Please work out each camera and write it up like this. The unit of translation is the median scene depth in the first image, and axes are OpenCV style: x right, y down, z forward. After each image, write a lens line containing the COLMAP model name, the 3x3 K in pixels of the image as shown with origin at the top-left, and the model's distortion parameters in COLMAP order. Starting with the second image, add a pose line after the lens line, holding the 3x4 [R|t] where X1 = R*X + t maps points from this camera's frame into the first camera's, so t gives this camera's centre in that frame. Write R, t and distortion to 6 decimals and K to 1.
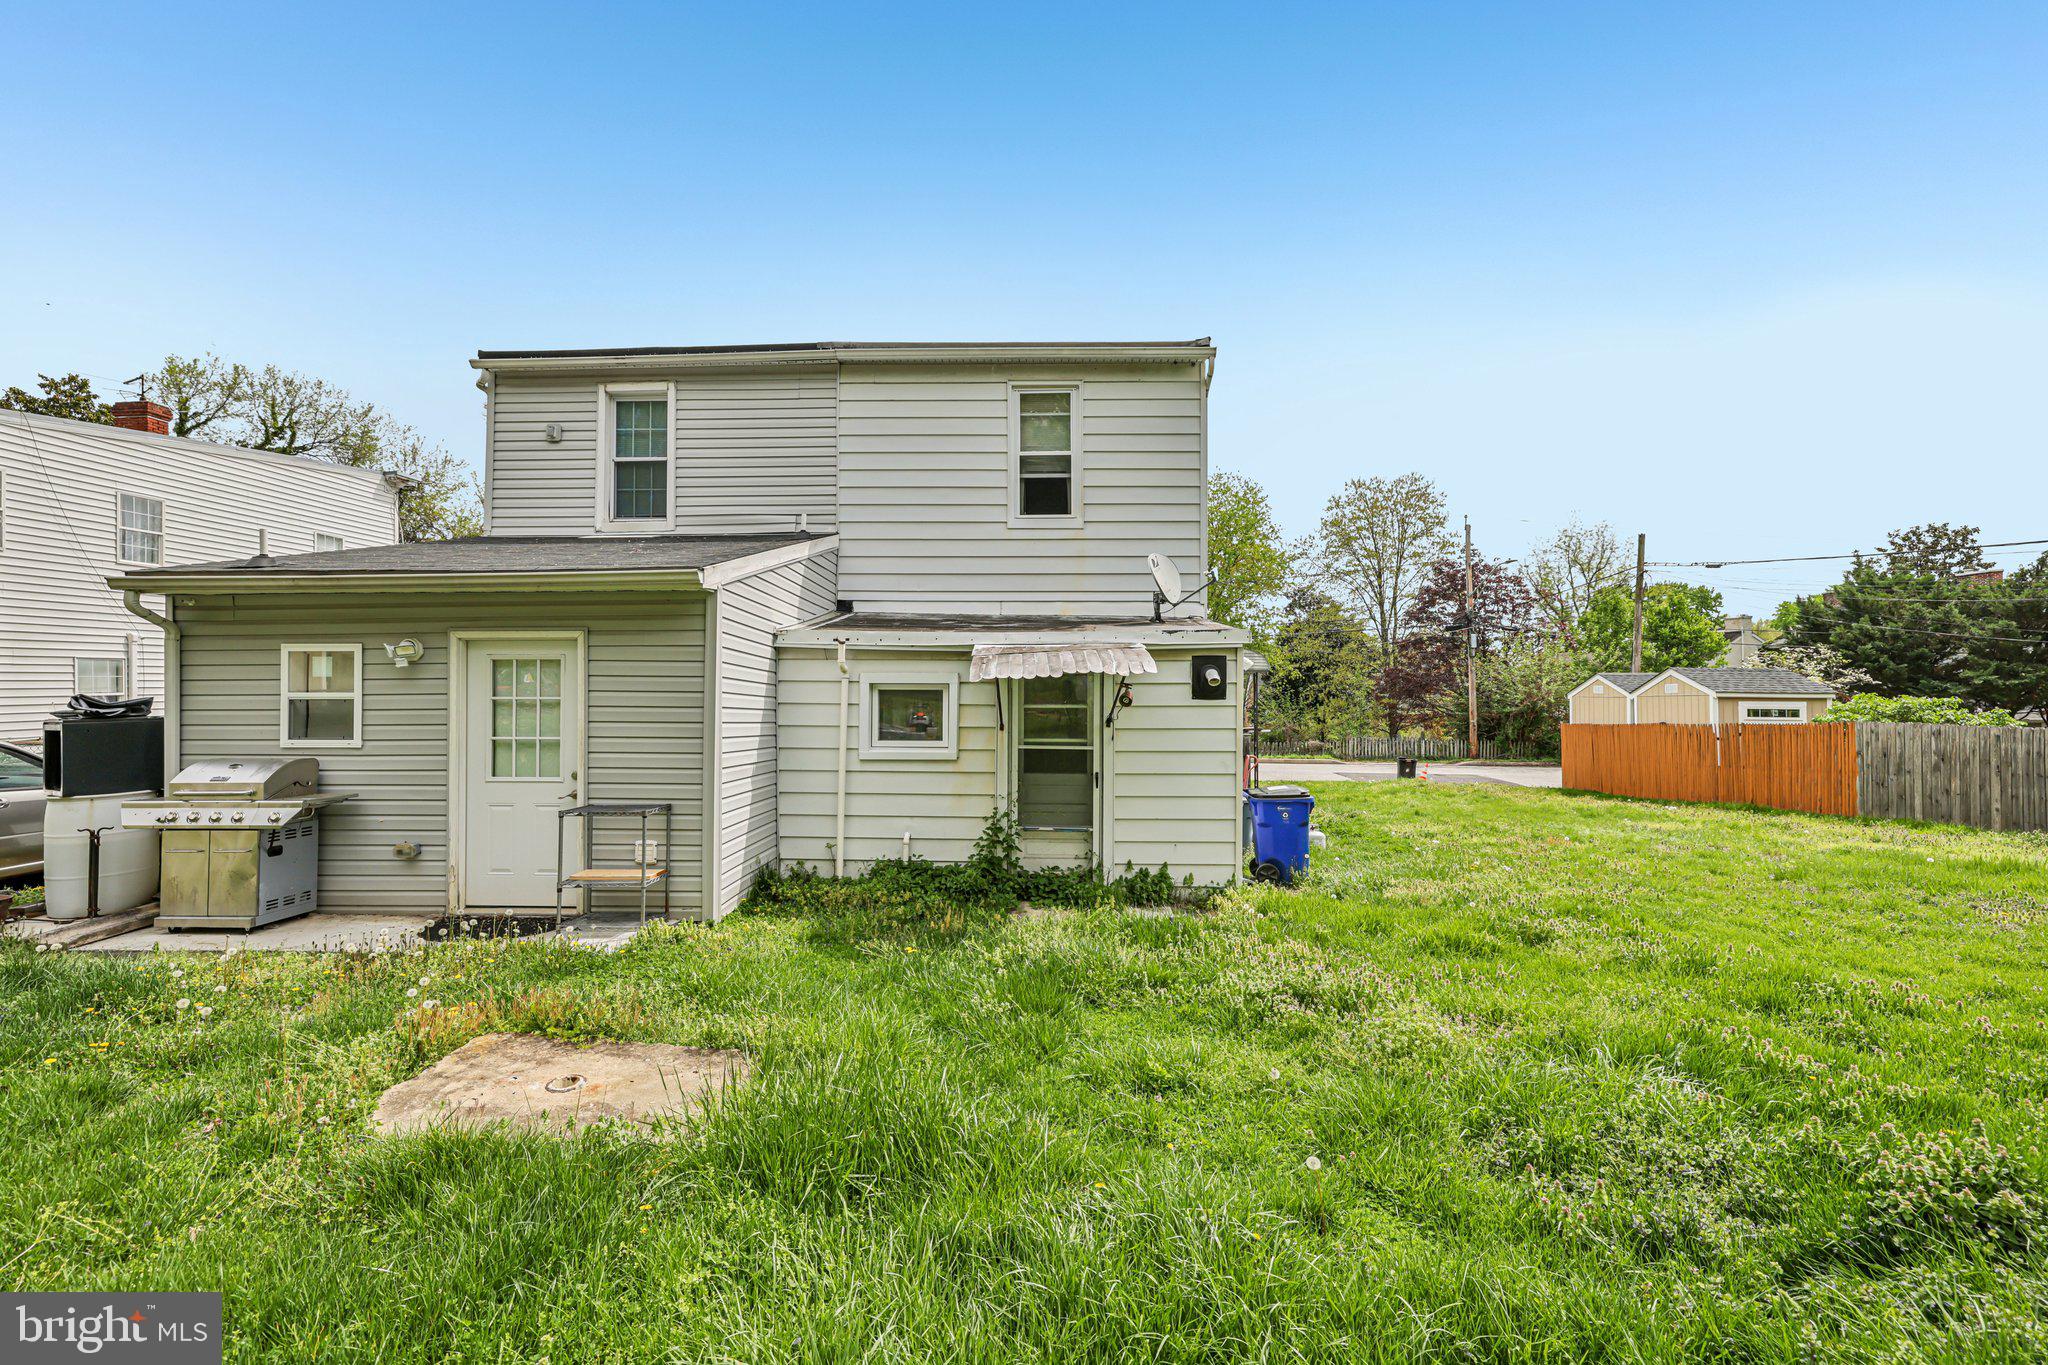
lens RADIAL K [[868.0, 0, 1024.0], [0, 868.0, 682.5], [0, 0, 1]] dist [0.000458, 0.000197]
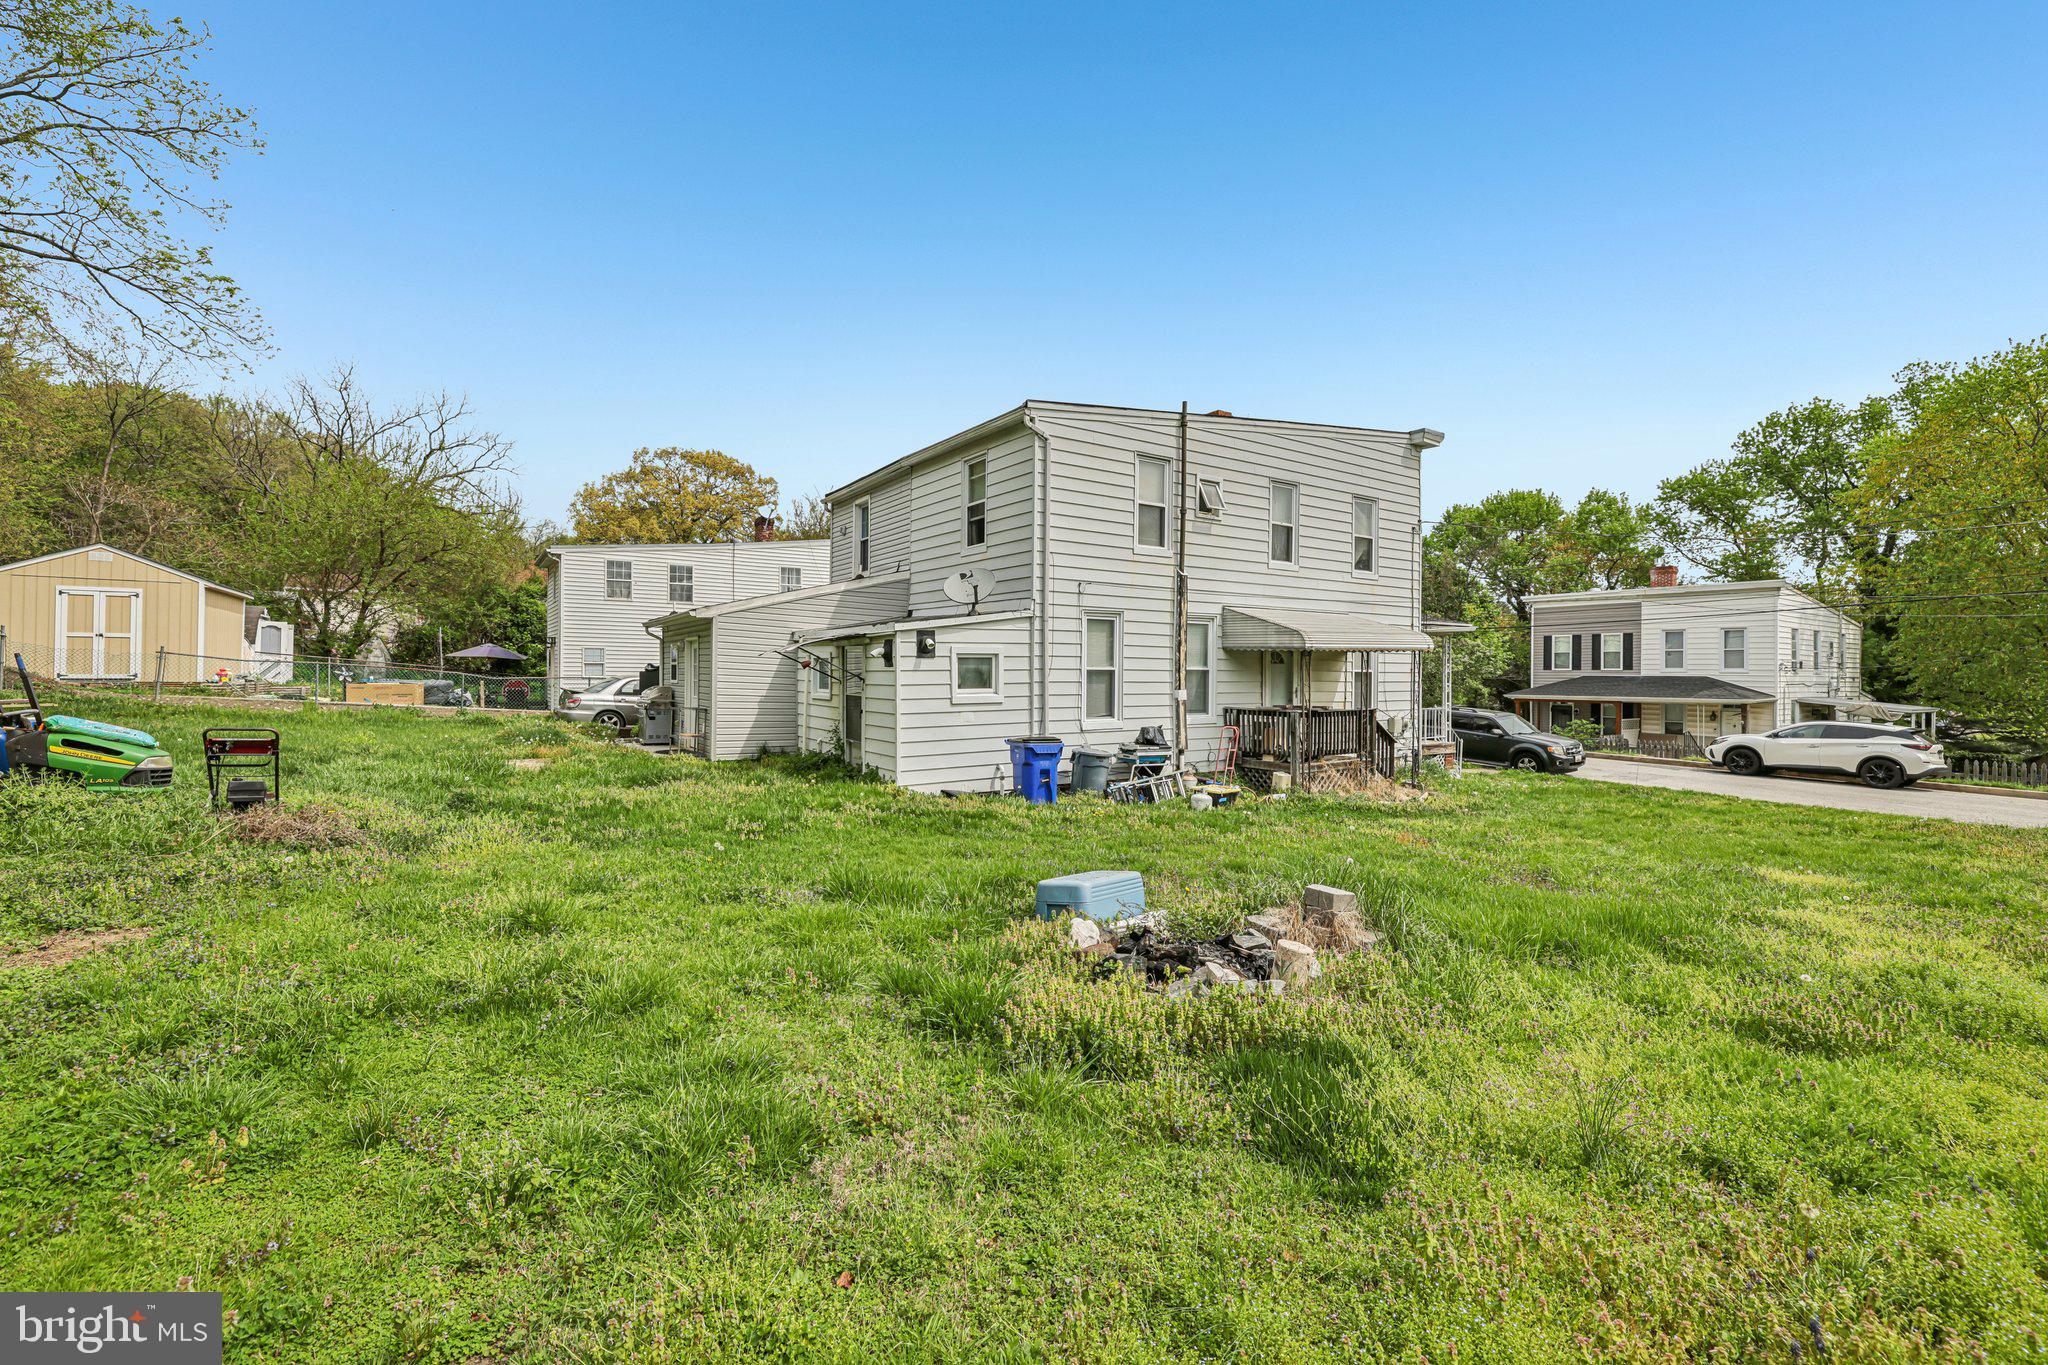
lens RADIAL K [[868.0, 0, 1024.0], [0, 868.0, 682.5], [0, 0, 1]] dist [0.000458, 0.000197]
pose [[0.579290, 0.016058, -0.814963, 1.617210], [-0.005195, 0.999858, 0.016008, 0.020906], [0.815105, -0.005040, 0.579292, 0.269798]]
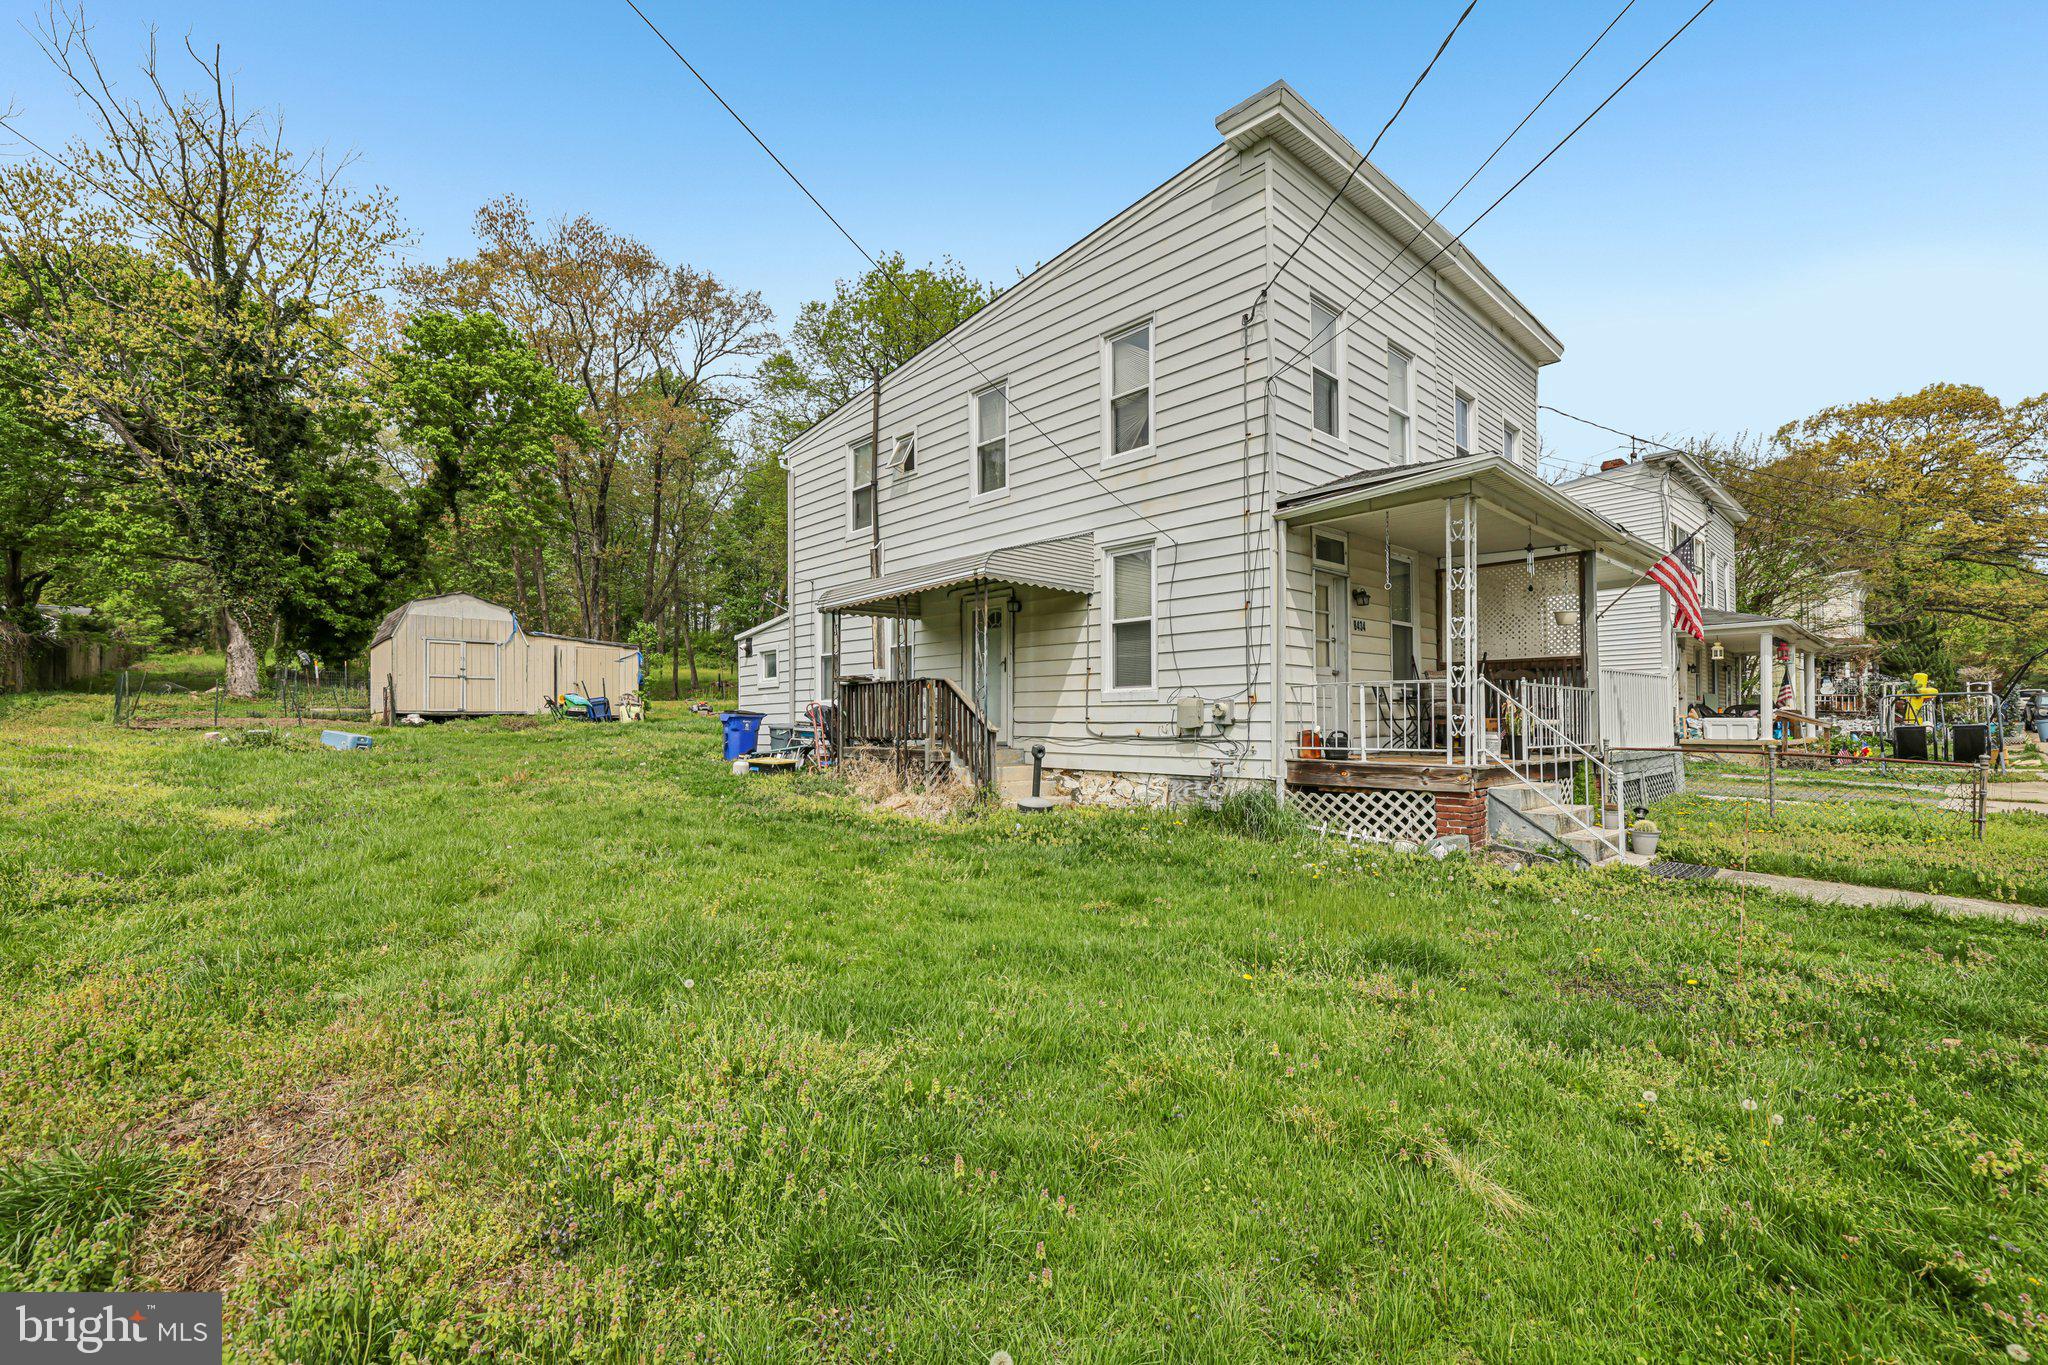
lens RADIAL K [[889.3, 0, 1026.2], [0, 889.3, 709.7], [0, 0, 1]] dist [0.000011, 0.000221]
pose [[-0.710899, -0.011686, -0.703197, 1.349730], [0.002591, 0.999812, -0.019235, 0.184649], [0.703289, -0.015495, -0.710735, 3.158079]]
